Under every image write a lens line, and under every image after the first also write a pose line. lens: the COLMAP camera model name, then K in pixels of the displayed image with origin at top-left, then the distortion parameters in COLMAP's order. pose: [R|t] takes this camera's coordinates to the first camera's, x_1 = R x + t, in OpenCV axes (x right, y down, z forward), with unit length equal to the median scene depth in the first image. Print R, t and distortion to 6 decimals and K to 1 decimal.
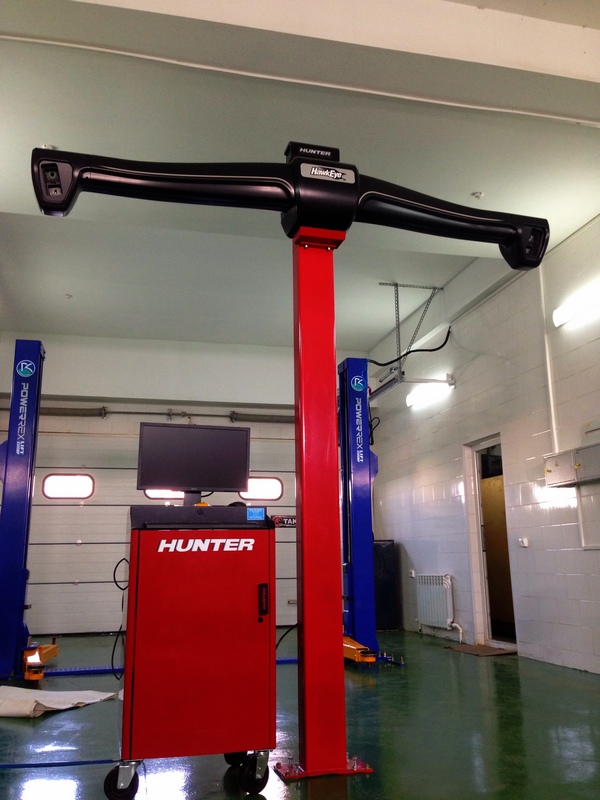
lens RADIAL K [[745.3, 0, 300.0], [0, 745.3, 400.0], [0, 0, 1]] dist [0.002535, 0.003476]
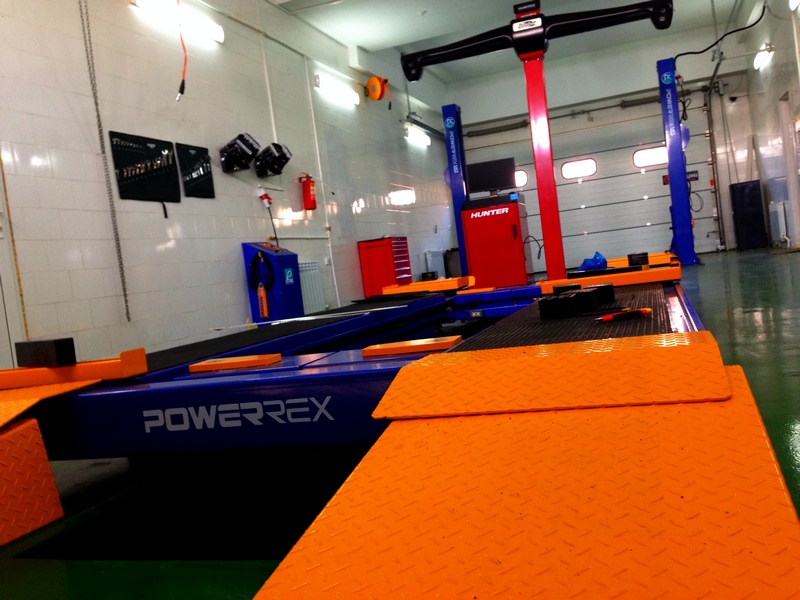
lens RADIAL K [[745.3, 0, 400.0], [0, 745.3, 300.0], [0, 0, 1]] dist [0.002535, 0.003476]
pose [[0.830051, -0.064773, -0.553914, 0.803401], [0.232461, 0.943018, 0.238073, -0.157697], [0.506930, -0.326376, 0.797810, -1.004607]]
